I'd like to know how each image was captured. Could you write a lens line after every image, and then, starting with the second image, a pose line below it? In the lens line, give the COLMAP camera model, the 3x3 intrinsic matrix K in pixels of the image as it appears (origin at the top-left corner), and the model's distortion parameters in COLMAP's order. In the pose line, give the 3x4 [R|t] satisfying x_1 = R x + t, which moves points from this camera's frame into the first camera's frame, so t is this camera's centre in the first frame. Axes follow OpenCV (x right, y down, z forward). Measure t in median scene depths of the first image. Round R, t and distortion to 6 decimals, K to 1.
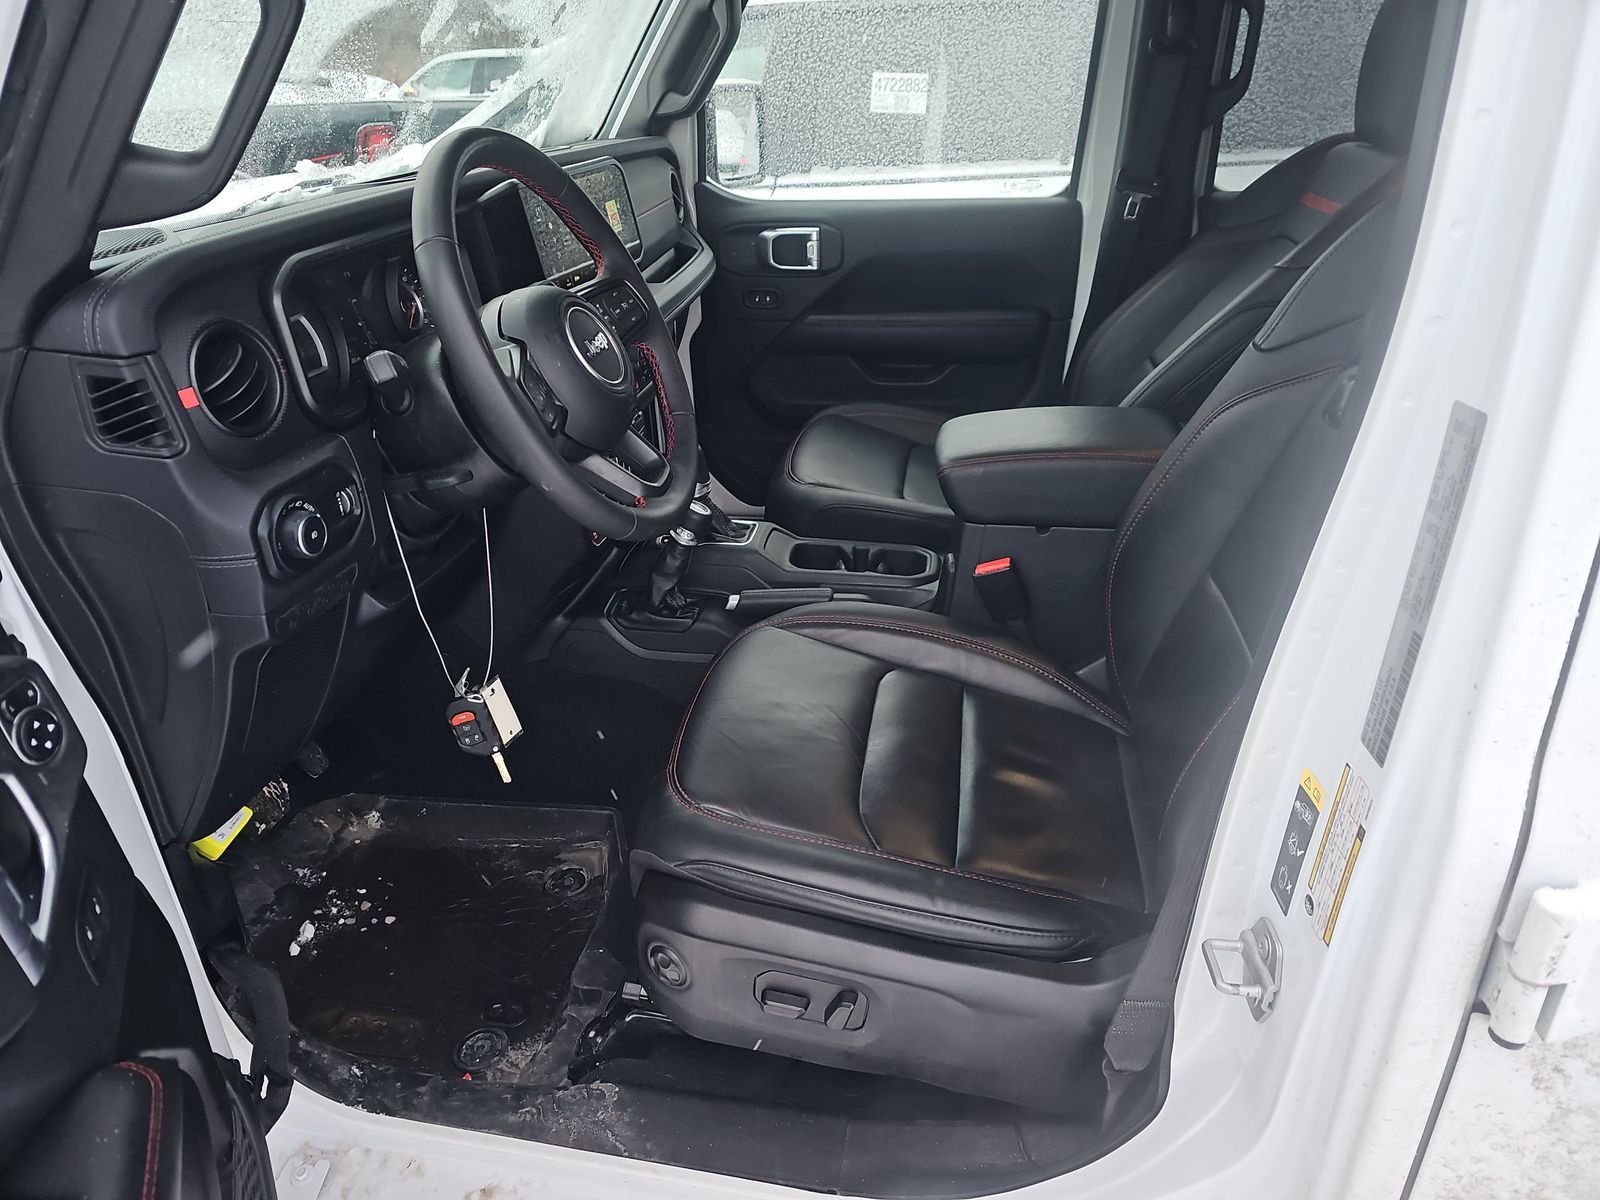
lens RADIAL K [[1057.1, 0, 808.9], [0, 1057.1, 601.1], [0, 0, 1]] dist [0.057710, -0.054867]
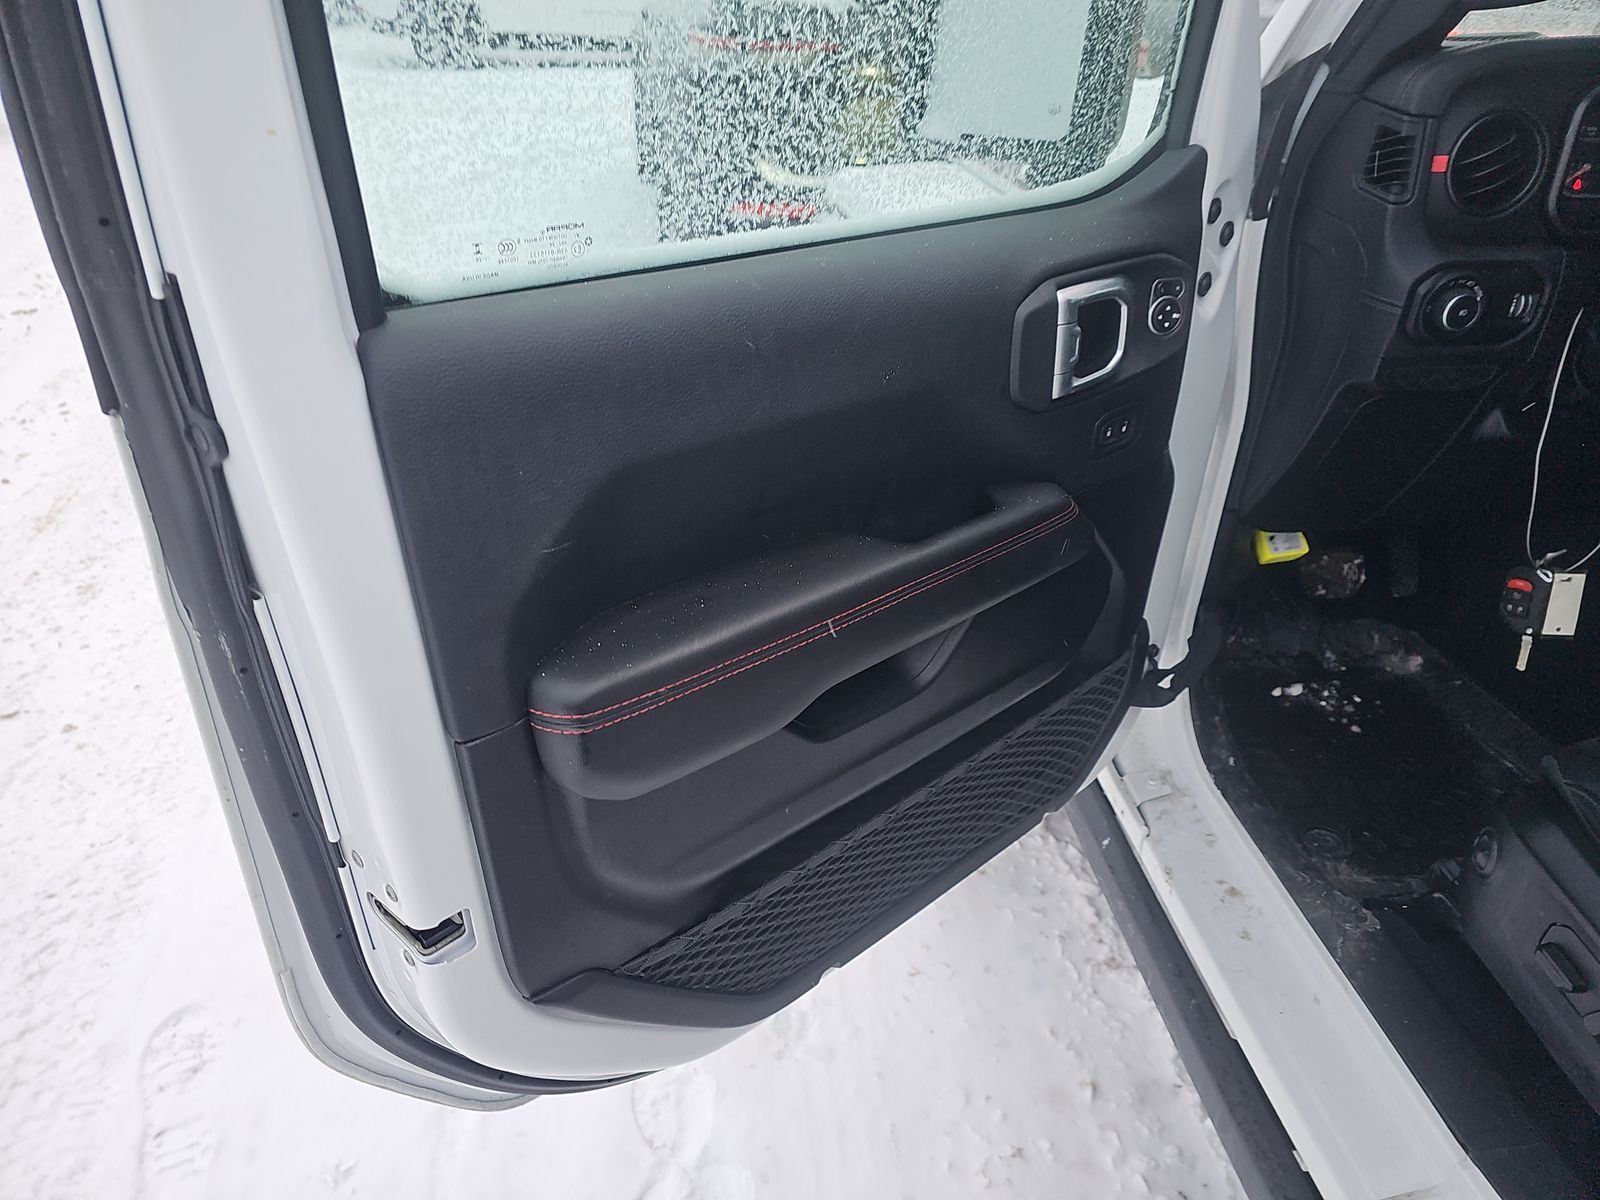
lens RADIAL K [[1053.0, 0, 804.0], [0, 1053.0, 597.5], [0, 0, 1]] dist [0.062109, -0.054717]
pose [[0.320719, 0.519609, -0.791925, 0.287747], [-0.455294, 0.817736, 0.352157, 0.080147], [0.830570, 0.247616, 0.498839, -0.058470]]
